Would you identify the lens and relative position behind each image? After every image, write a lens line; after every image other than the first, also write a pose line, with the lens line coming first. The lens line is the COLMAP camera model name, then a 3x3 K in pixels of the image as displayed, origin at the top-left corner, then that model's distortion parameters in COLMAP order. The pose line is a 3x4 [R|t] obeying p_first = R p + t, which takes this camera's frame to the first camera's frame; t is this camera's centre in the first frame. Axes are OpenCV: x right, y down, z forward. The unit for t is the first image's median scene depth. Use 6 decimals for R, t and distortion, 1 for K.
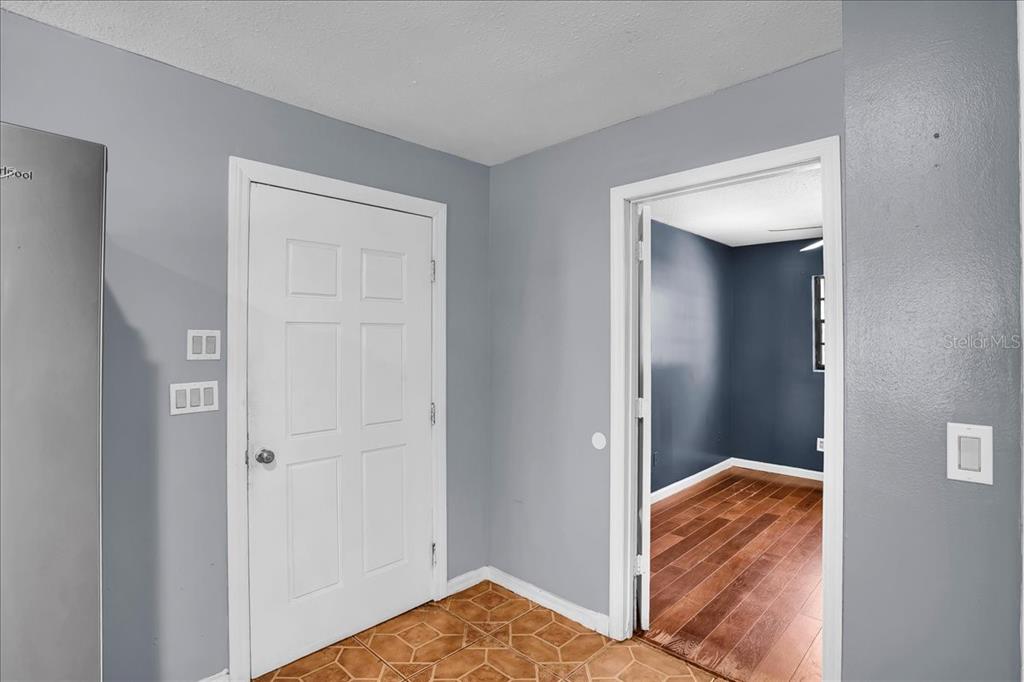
lens RADIAL K [[510.1, 0, 512.0], [0, 510.1, 341.0], [0, 0, 1]] dist [-0.083176, 0.044078]
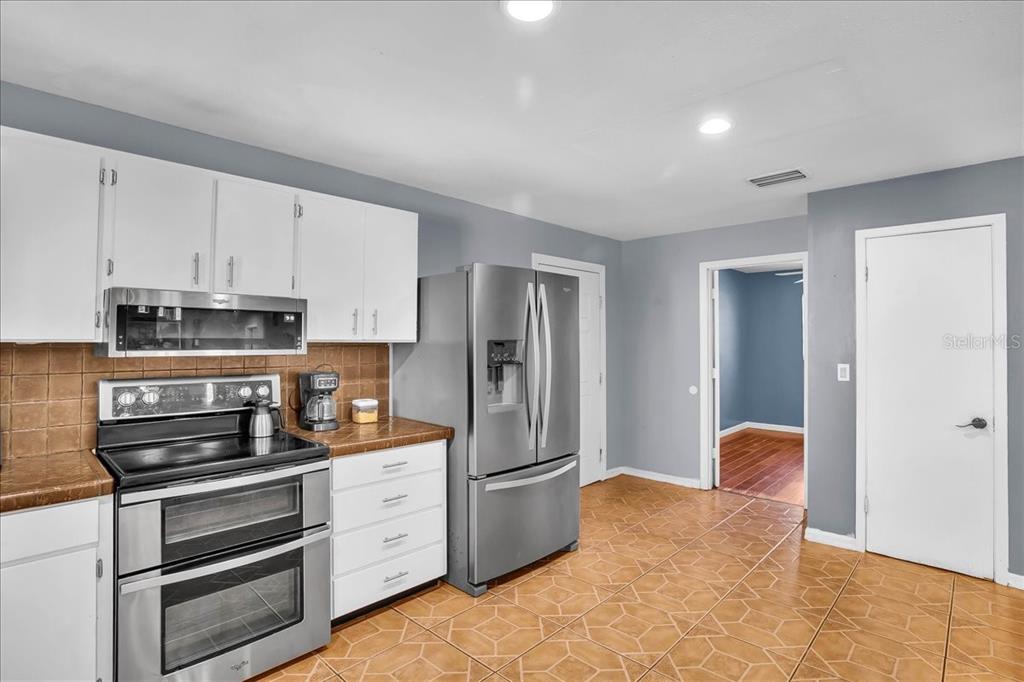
lens RADIAL K [[510.1, 0, 512.0], [0, 510.1, 341.0], [0, 0, 1]] dist [-0.083176, 0.044078]
pose [[0.999964, -0.003423, 0.007714, -0.549718], [0.003413, 0.999993, 0.001233, 0.000711], [-0.007718, -0.001207, 0.999969, -0.958661]]
